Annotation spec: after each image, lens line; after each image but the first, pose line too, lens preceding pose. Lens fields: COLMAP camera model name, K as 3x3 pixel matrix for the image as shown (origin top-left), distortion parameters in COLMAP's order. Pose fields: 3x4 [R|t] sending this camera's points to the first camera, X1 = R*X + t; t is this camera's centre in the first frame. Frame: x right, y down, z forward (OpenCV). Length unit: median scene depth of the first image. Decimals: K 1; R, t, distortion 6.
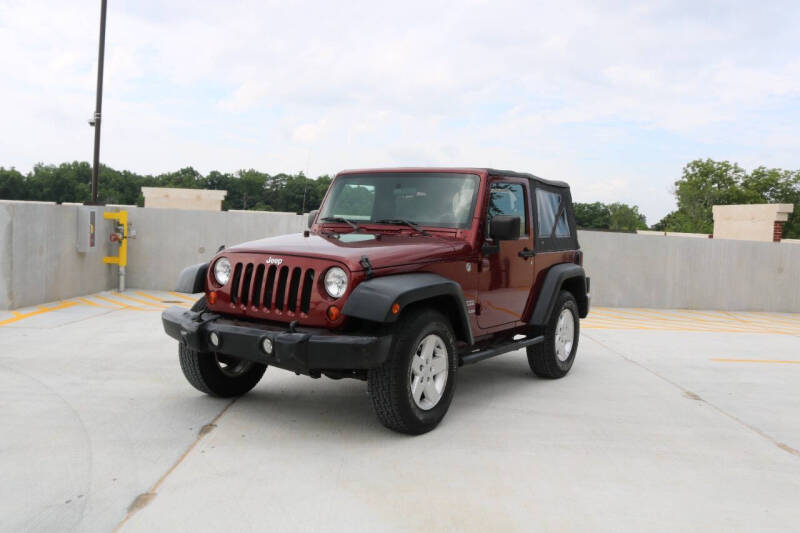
lens RADIAL K [[742.4, 0, 400.0], [0, 742.4, 266.5], [0, 0, 1]] dist [-0.101738, -0.001834]
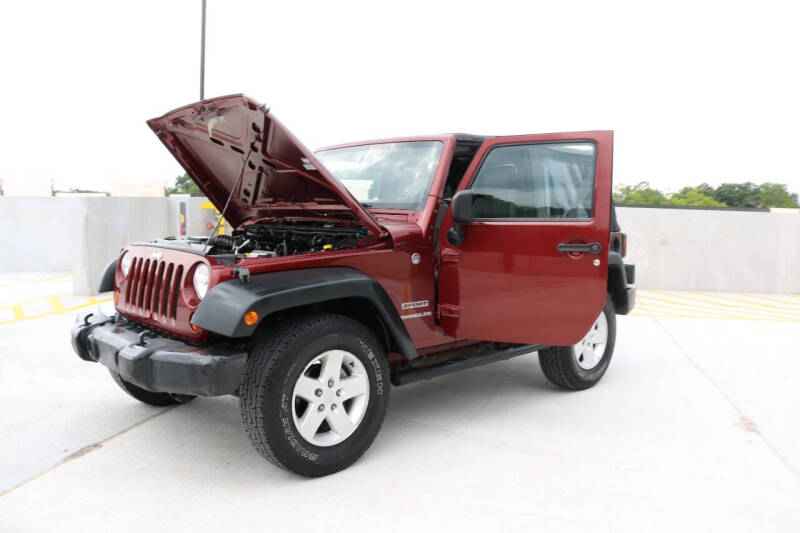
lens RADIAL K [[658.5, 0, 400.0], [0, 658.5, 266.5], [0, 0, 1]] dist [-0.146987, 0.107377]
pose [[0.970703, -0.004546, -0.240239, 0.186842], [0.011921, 0.999501, 0.029253, -0.008835], [0.239986, -0.031260, 0.970273, 0.248428]]
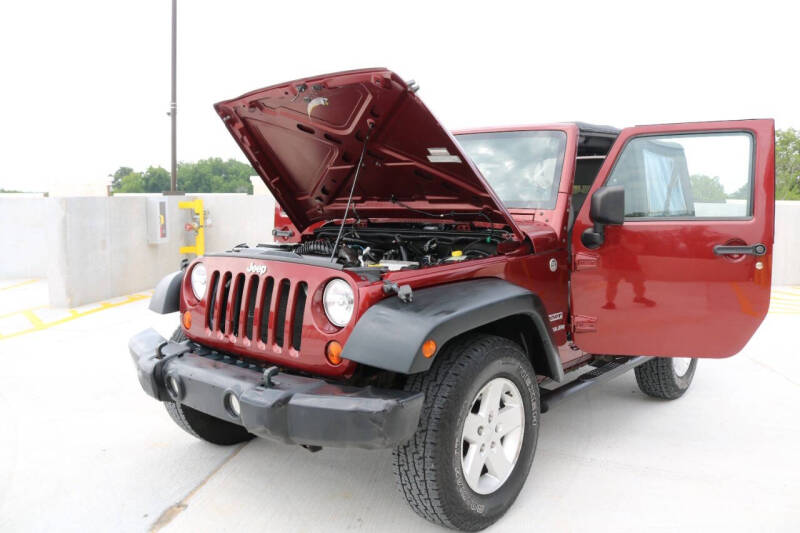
lens RADIAL K [[658.5, 0, 400.0], [0, 658.5, 266.5], [0, 0, 1]] dist [-0.146987, 0.107377]
pose [[0.988980, -0.024639, -0.145987, 0.031109], [0.030498, 0.998811, 0.038037, -0.019274], [0.144876, -0.042070, 0.988555, 0.299126]]
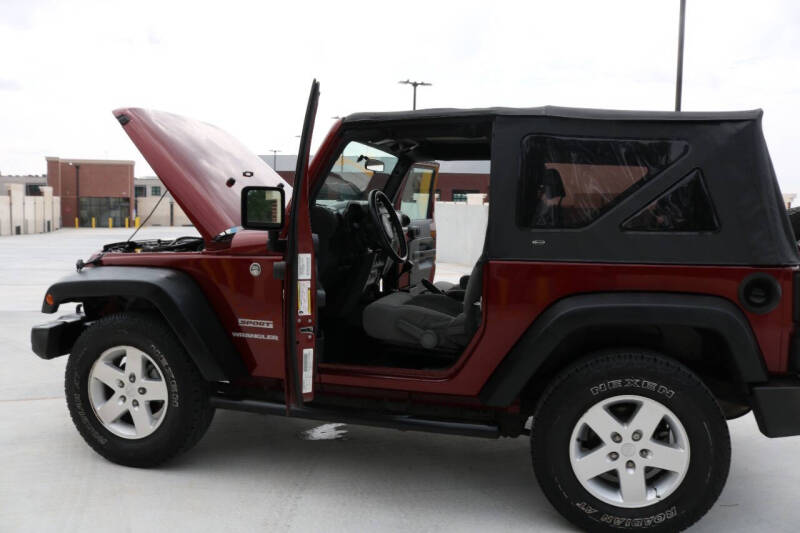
lens RADIAL K [[658.5, 0, 400.0], [0, 658.5, 266.5], [0, 0, 1]] dist [-0.146987, 0.107377]
pose [[0.318015, 0.051159, -0.946704, 0.532268], [-0.064494, 0.997397, 0.032234, -0.022630], [0.945889, 0.050806, 0.320487, 0.720090]]
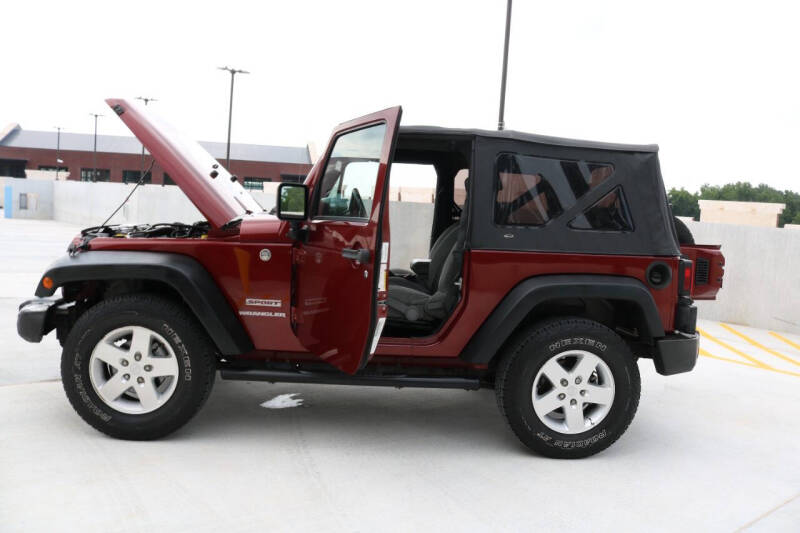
lens RADIAL K [[658.5, 0, 400.0], [0, 658.5, 266.5], [0, 0, 1]] dist [-0.146987, 0.107377]
pose [[0.605262, 0.069376, -0.792997, 0.543259], [-0.081235, 0.996377, 0.025166, -0.011991], [0.791871, 0.049187, 0.608705, 0.541979]]
